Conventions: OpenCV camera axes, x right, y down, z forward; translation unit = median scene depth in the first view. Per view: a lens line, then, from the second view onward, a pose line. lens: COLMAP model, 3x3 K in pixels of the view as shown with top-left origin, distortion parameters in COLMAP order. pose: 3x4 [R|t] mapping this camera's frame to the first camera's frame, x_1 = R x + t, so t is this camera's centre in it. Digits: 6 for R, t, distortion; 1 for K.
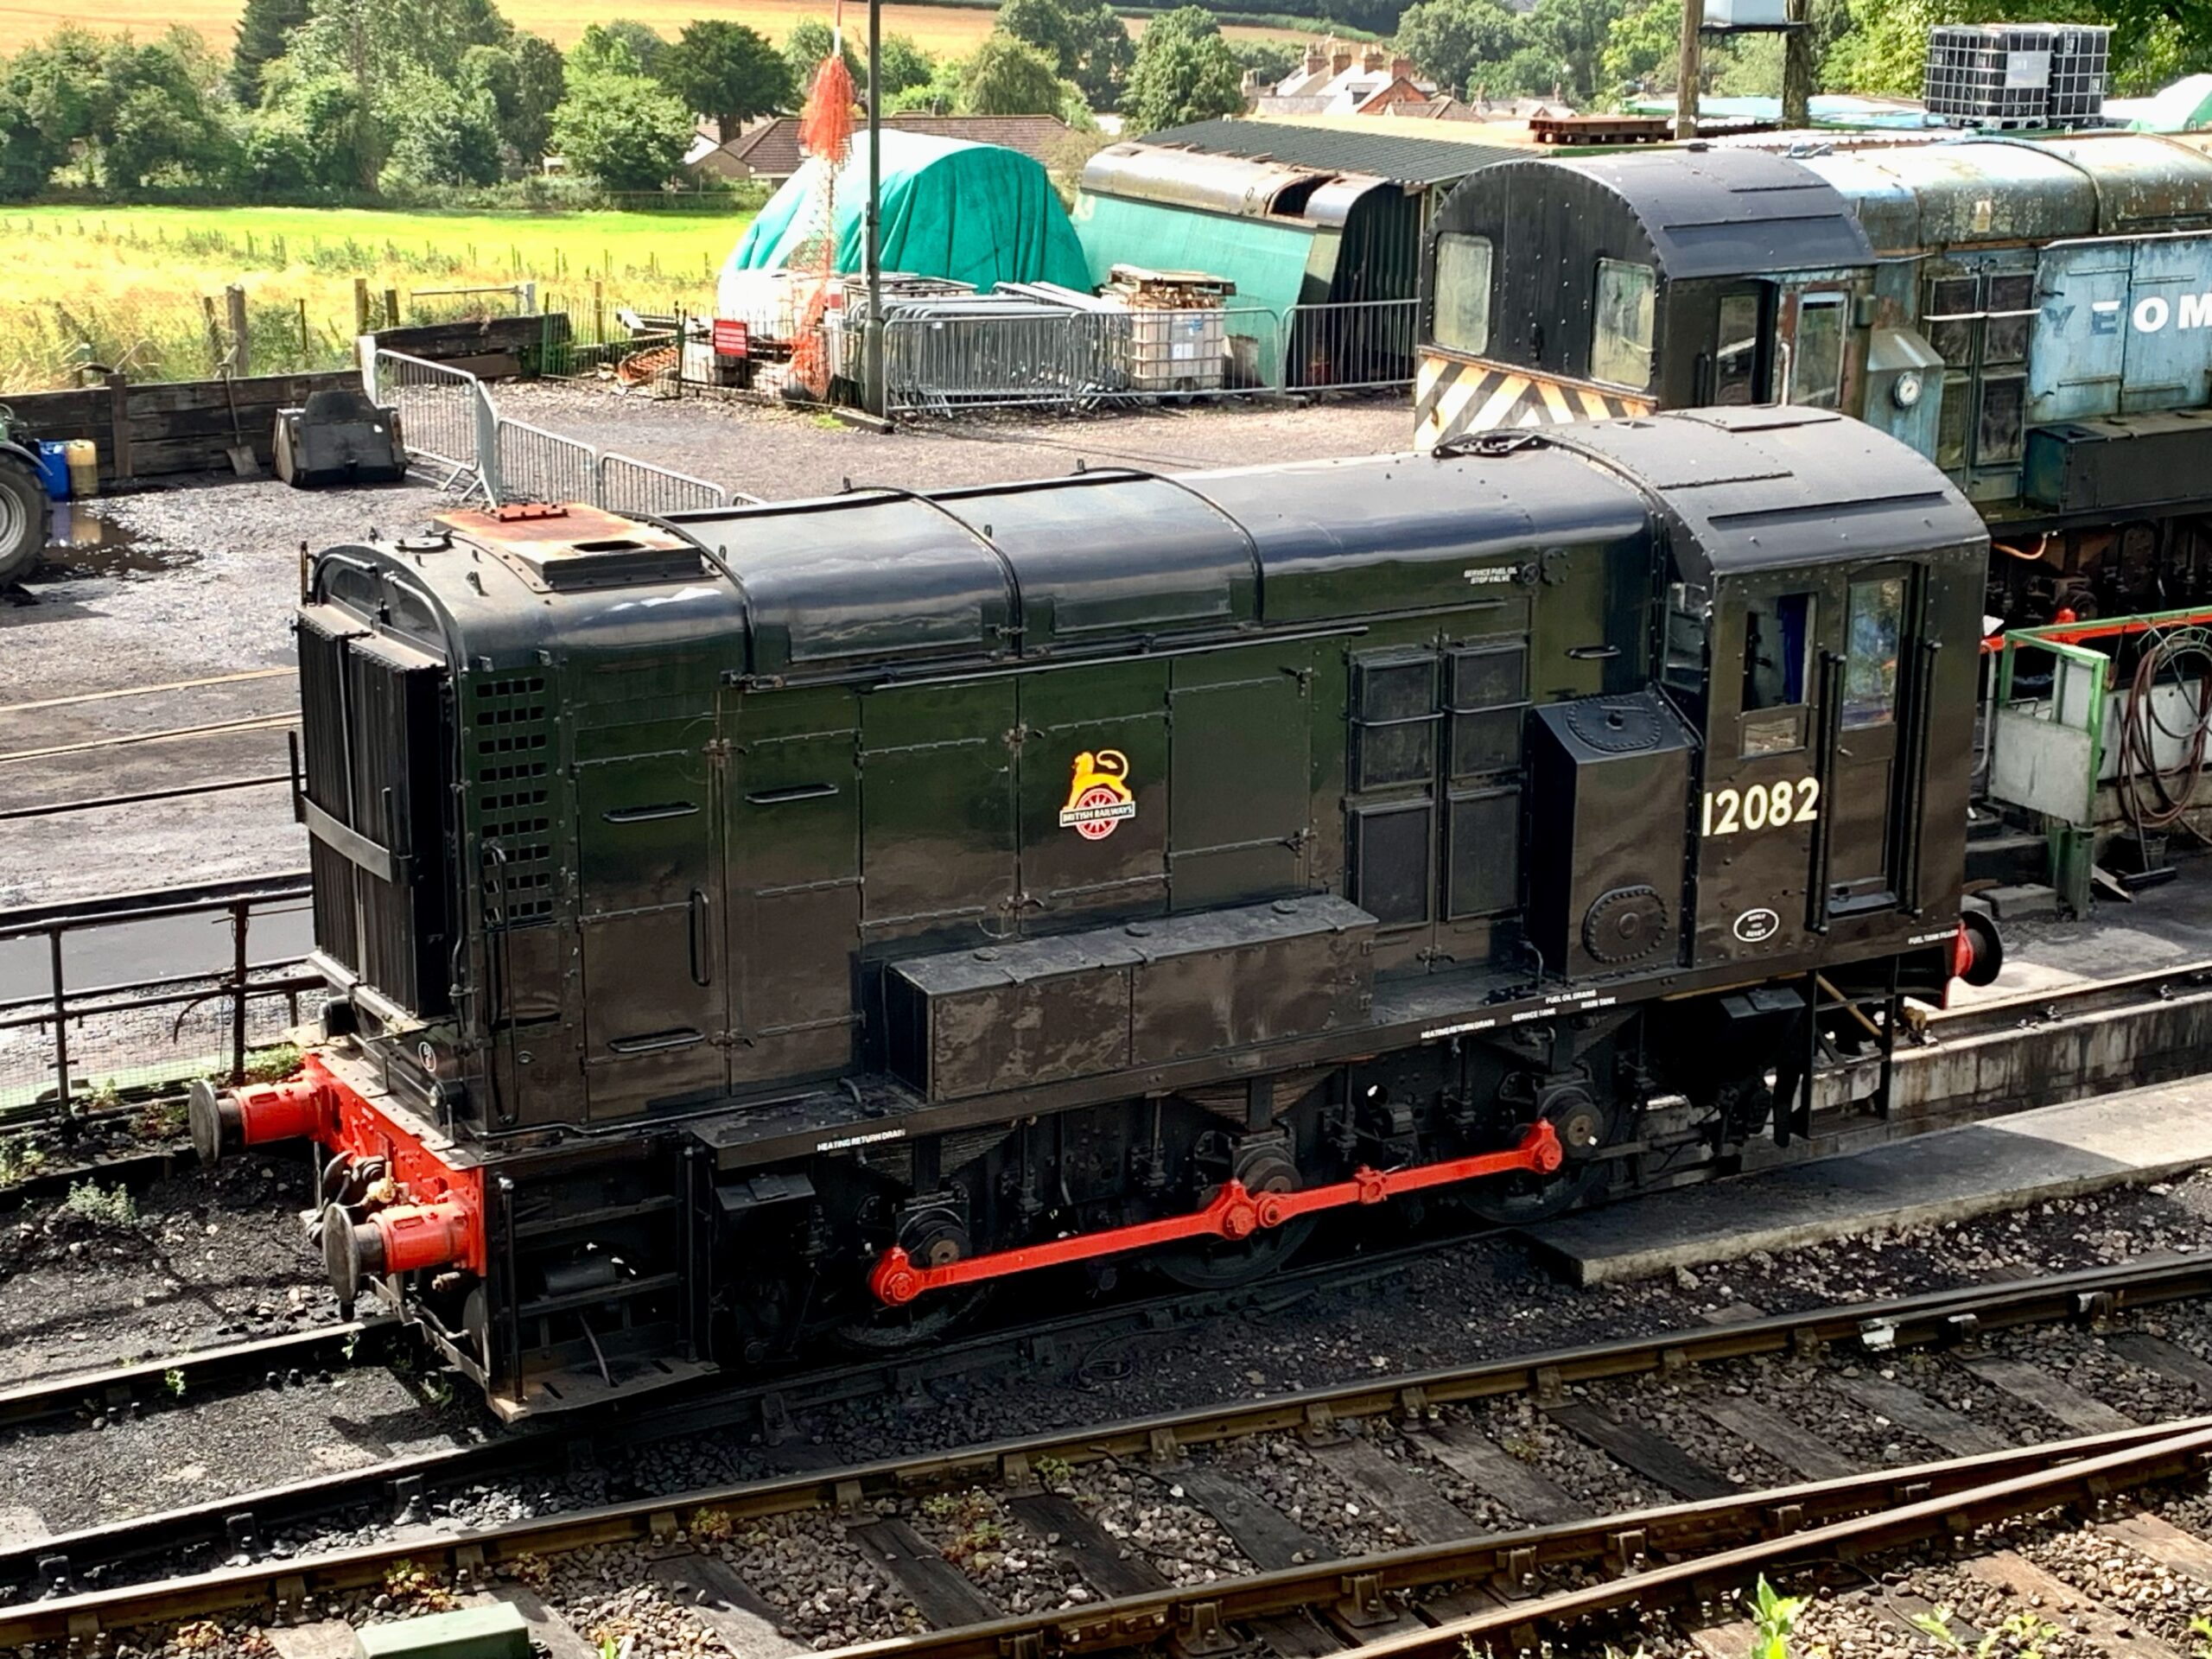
lens RADIAL K [[3593.6, 0, 1111.6], [0, 3593.6, 835.2], [0, 0, 1]] dist [0.083252, 0.000000]
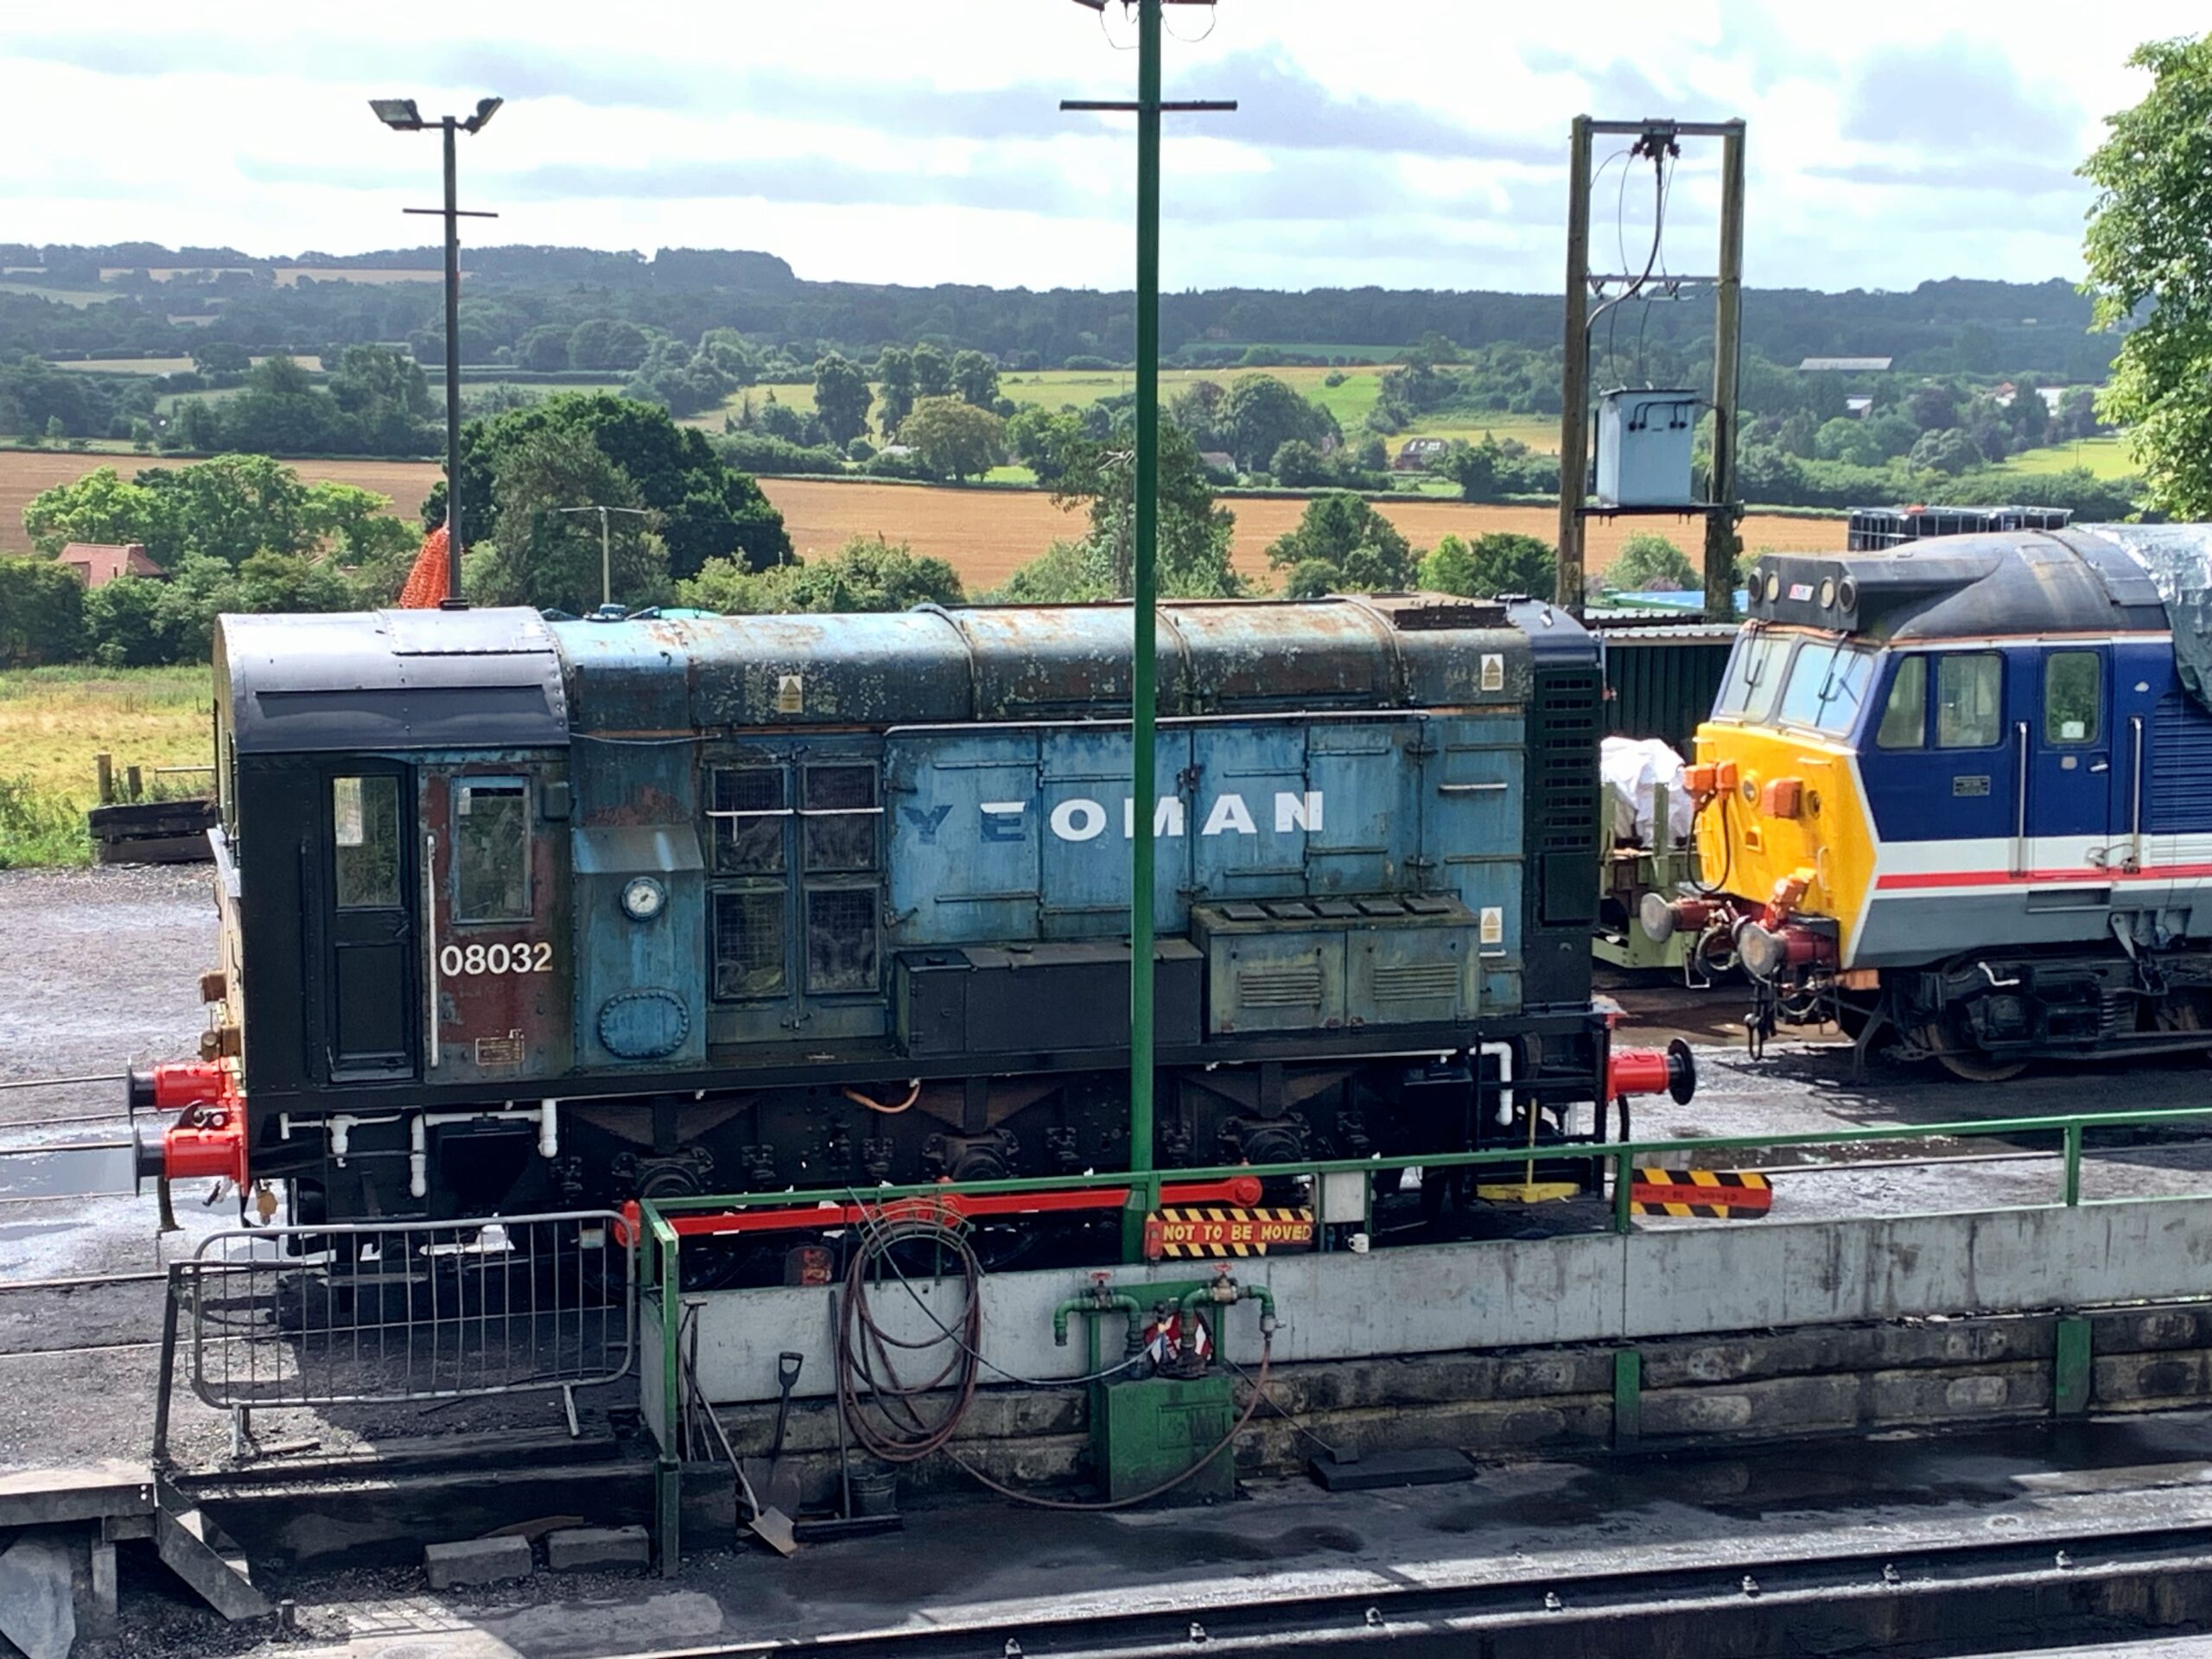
lens RADIAL K [[3593.6, 0, 1103.5], [0, 3593.6, 829.1], [0, 0, 1]] dist [0.083252, 0.000000]
pose [[0.955040, 0.025291, -0.295395, 0.536270], [-0.067033, 0.988974, -0.132051, -0.036369], [0.288799, 0.145915, 0.946205, 0.244815]]
